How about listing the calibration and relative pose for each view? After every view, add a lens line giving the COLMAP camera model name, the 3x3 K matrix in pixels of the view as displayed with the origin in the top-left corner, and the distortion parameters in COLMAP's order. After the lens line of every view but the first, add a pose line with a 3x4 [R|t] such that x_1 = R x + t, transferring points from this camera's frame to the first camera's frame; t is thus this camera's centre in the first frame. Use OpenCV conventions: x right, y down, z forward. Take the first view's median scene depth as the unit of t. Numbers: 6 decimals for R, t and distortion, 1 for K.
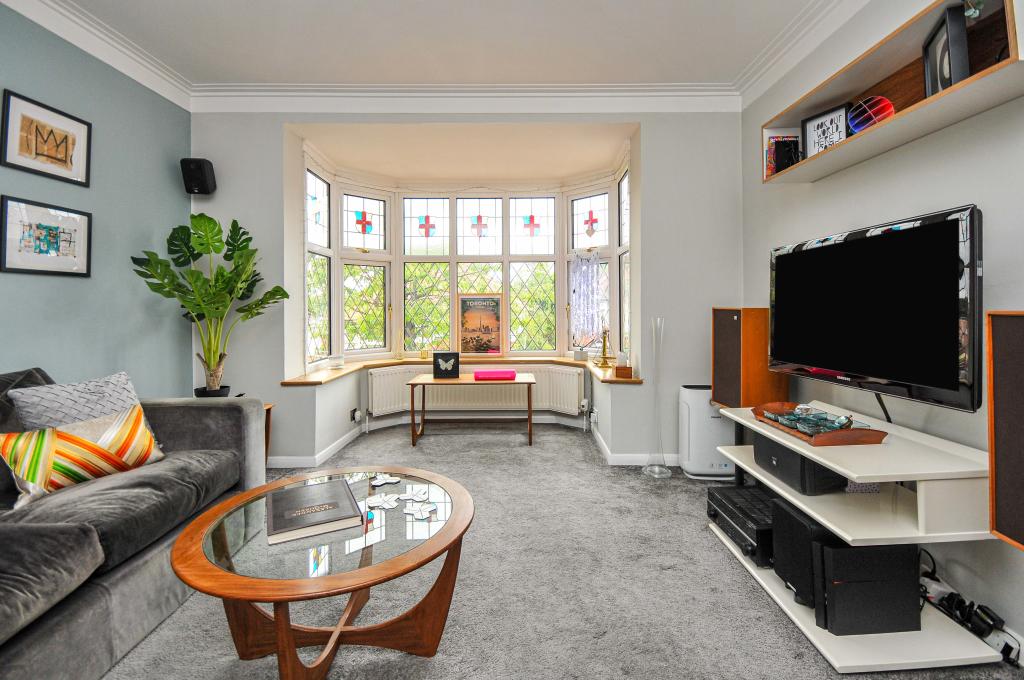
lens RADIAL K [[469.9, 0, 514.1], [0, 469.9, 302.6], [0, 0, 1]] dist [-0.003666, -0.001040]
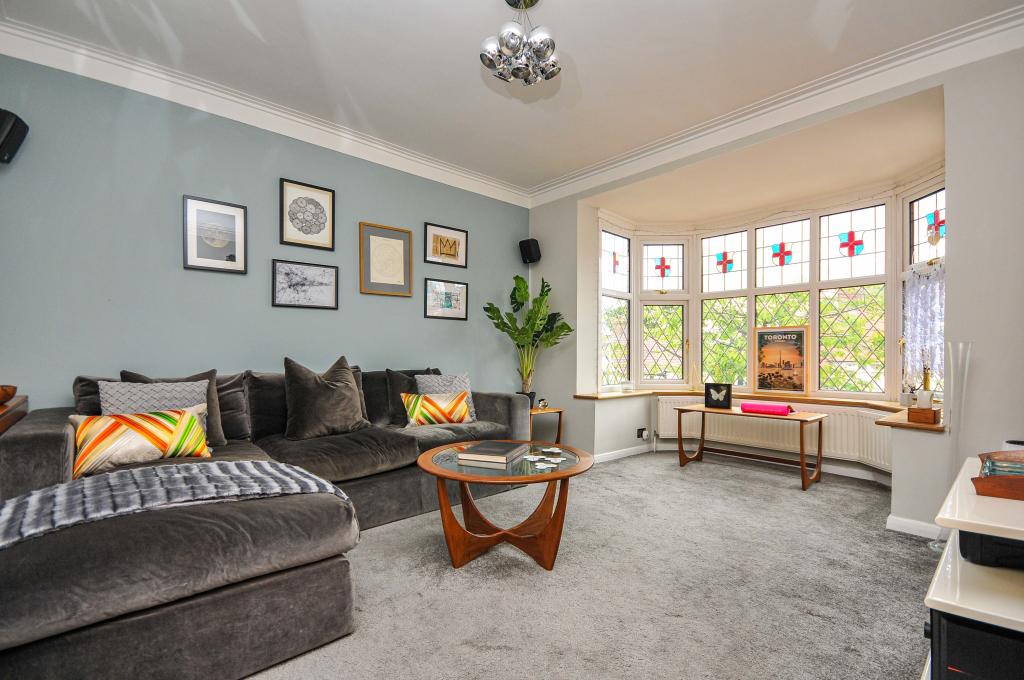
lens RADIAL K [[457.8, 0, 512.7], [0, 457.8, 352.3], [0, 0, 1]] dist [0.000612, -0.000161]
pose [[0.666769, 0.003465, -0.745256, 0.299386], [-0.004483, 0.999990, 0.000638, 0.039942], [0.745251, 0.002916, 0.666778, 0.002359]]
